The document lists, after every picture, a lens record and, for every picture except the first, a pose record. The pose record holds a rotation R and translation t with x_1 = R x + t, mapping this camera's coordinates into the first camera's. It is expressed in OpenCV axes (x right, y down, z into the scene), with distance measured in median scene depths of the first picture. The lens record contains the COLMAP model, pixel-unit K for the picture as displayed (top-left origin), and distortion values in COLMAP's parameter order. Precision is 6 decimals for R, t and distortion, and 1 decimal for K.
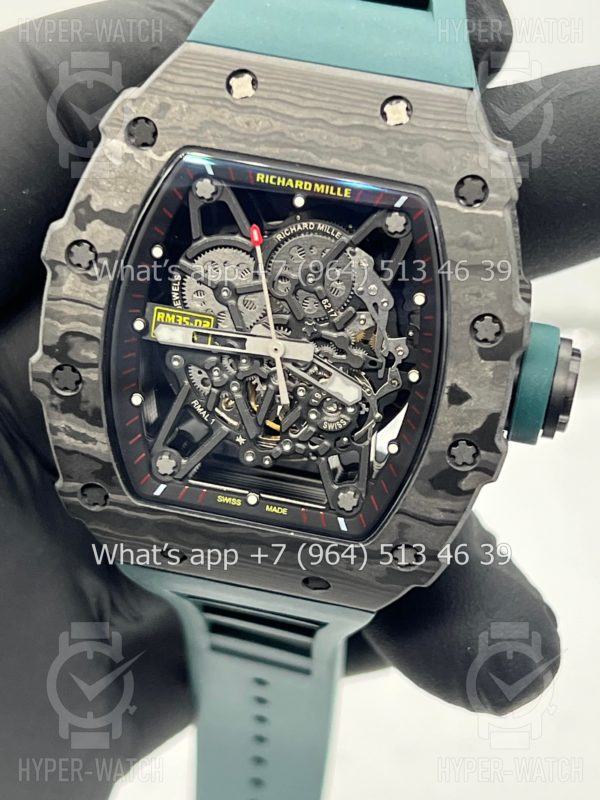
lens RADIAL K [[1924.5, 0, 291.0], [0, 1924.5, 405.8], [0, 0, 1]] dist [0.189343, 0.000000]
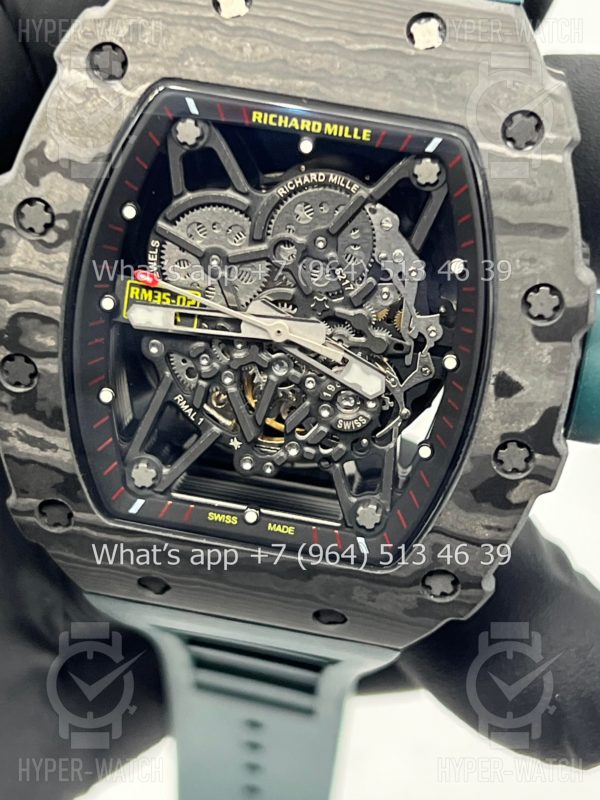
lens RADIAL K [[1924.5, 0, 302.3], [0, 1924.5, 404.7], [0, 0, 1]] dist [0.189343, 0.000000]
pose [[0.999561, -0.014137, 0.026048, -0.019435], [0.013804, 0.999821, 0.012928, -0.008917], [-0.026227, -0.012563, 0.999577, 0.193152]]
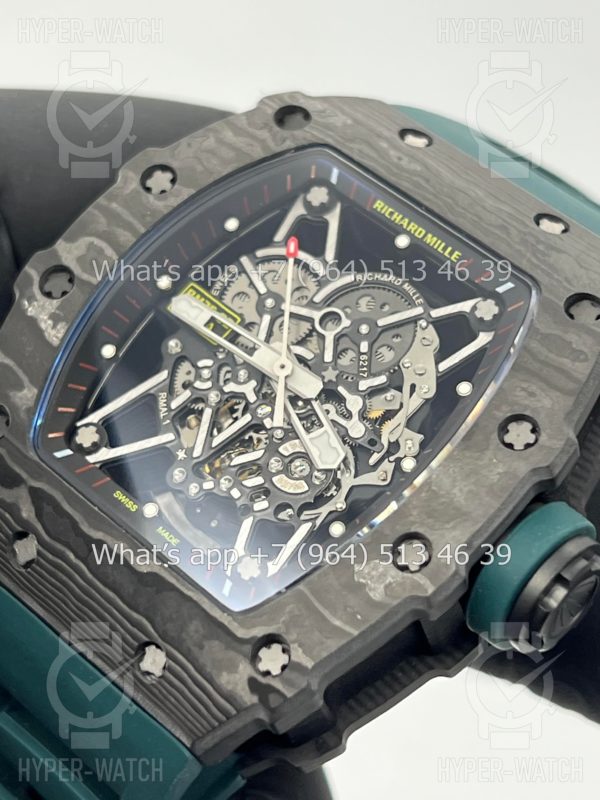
lens RADIAL K [[1924.5, 0, 294.8], [0, 1924.5, 402.7], [0, 0, 1]] dist [0.189343, 0.000000]
pose [[0.832630, 0.480401, -0.275576, 0.231257], [-0.550798, 0.666296, -0.502664, 0.392961], [-0.057865, 0.570320, 0.819382, 0.332072]]
